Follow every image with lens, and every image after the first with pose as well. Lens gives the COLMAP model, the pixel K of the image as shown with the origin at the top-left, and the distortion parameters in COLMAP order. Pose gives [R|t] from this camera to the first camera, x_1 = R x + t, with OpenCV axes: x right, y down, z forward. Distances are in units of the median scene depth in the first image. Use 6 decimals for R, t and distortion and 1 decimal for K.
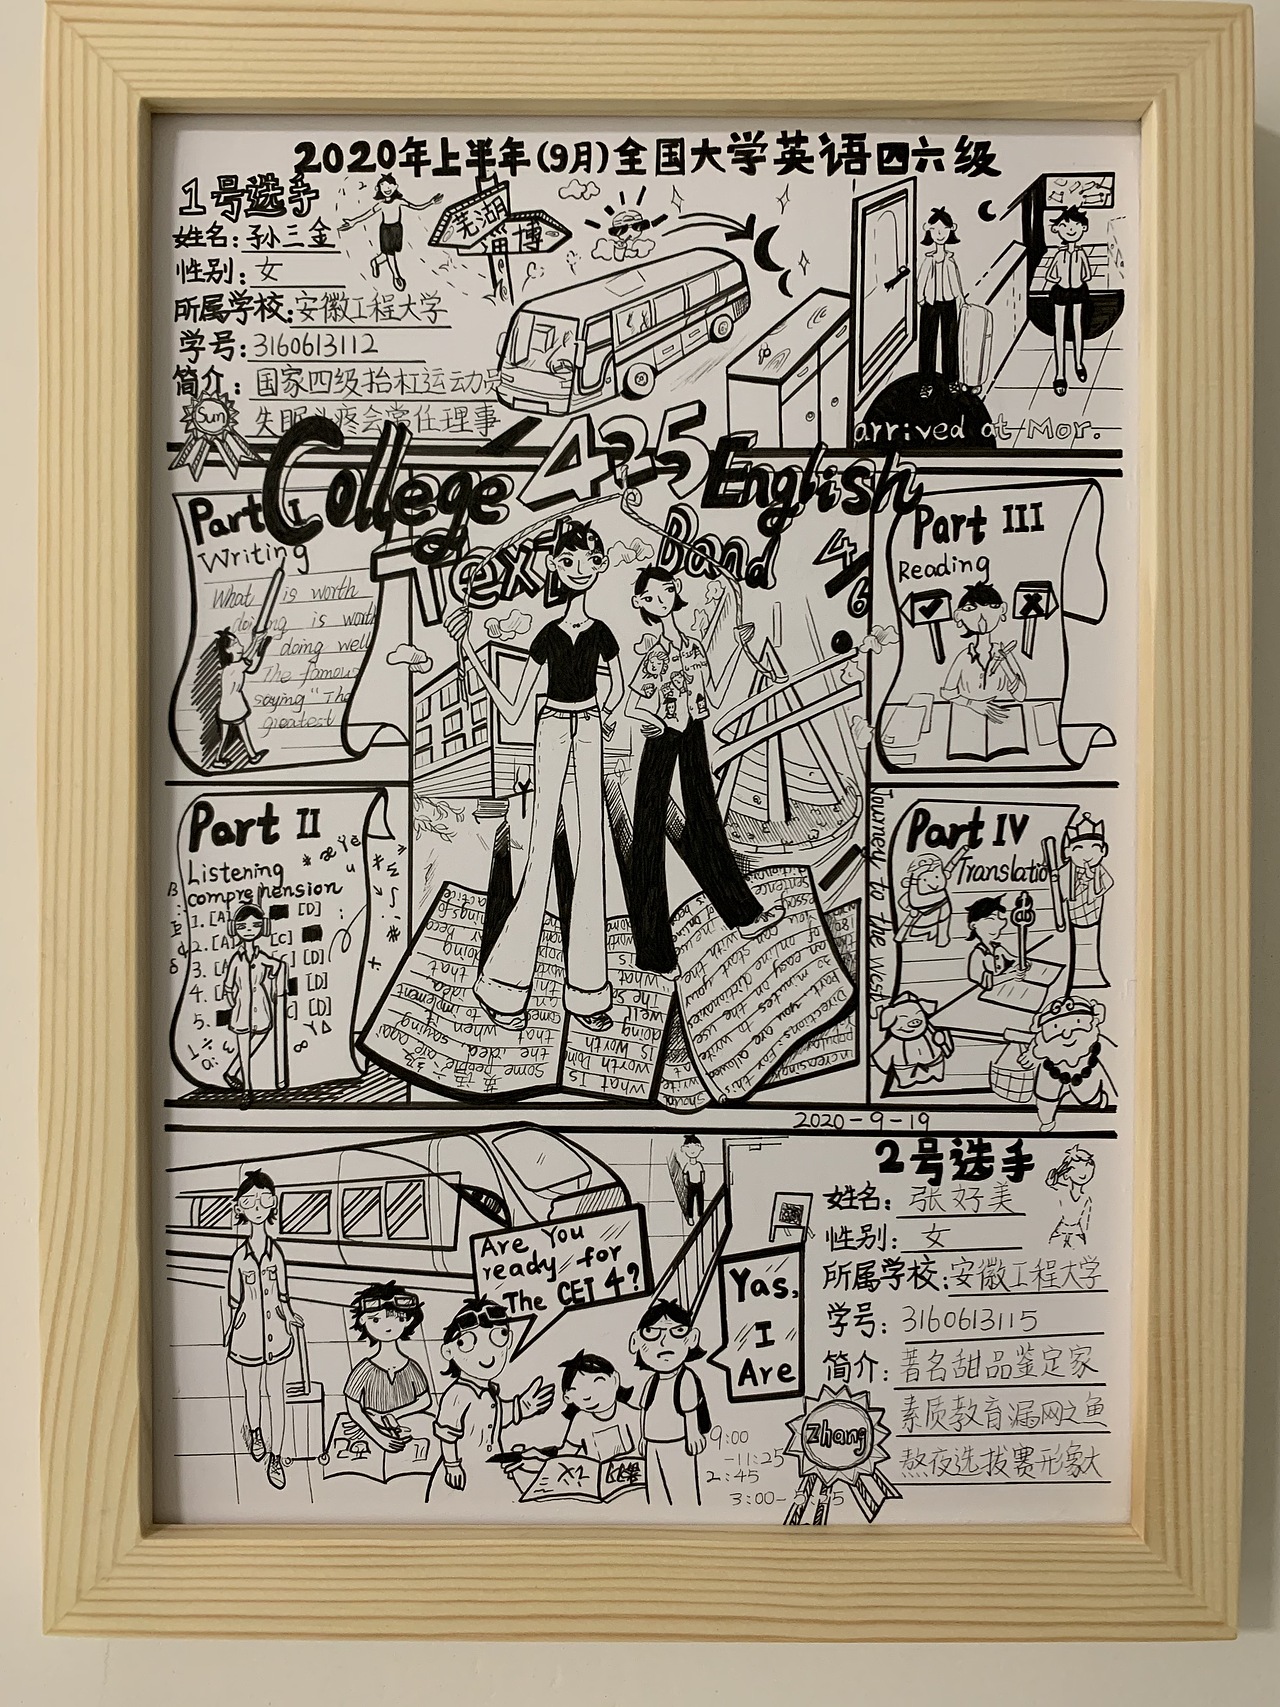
lens RADIAL K [[1304.8, 0, 640.0], [0, 1304.8, 853.5], [0, 0, 1]] dist [-0.001558, 0.001116]
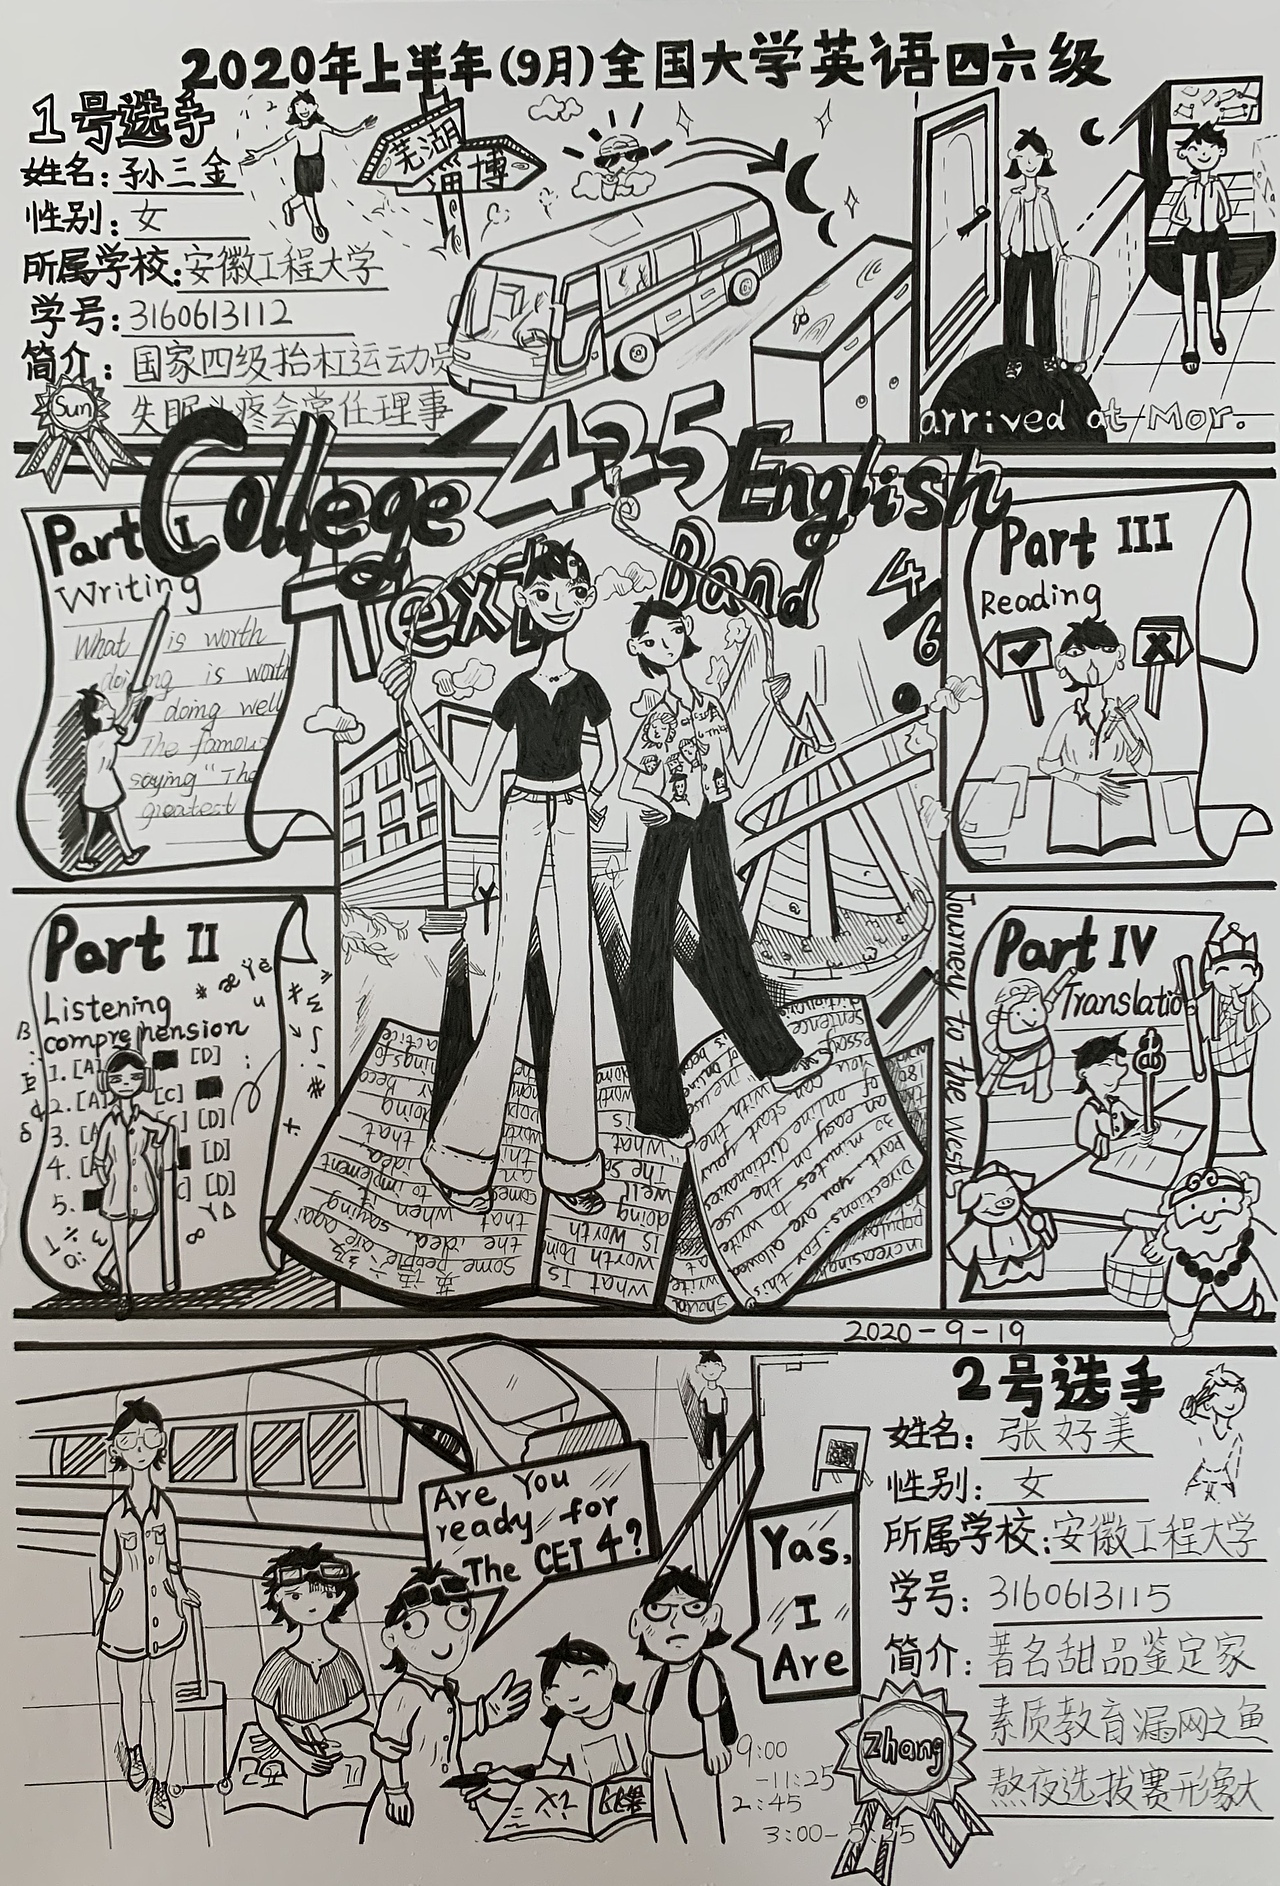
lens RADIAL K [[1476.0, 0, 640.0], [0, 1476.0, 943.0], [0, 0, 1]] dist [0.112578, -0.339541]
pose [[0.999986, -0.005263, 0.000104, 0.000043], [0.005264, 0.999698, -0.024005, -0.000988], [0.000022, 0.024005, 0.999712, 0.142880]]
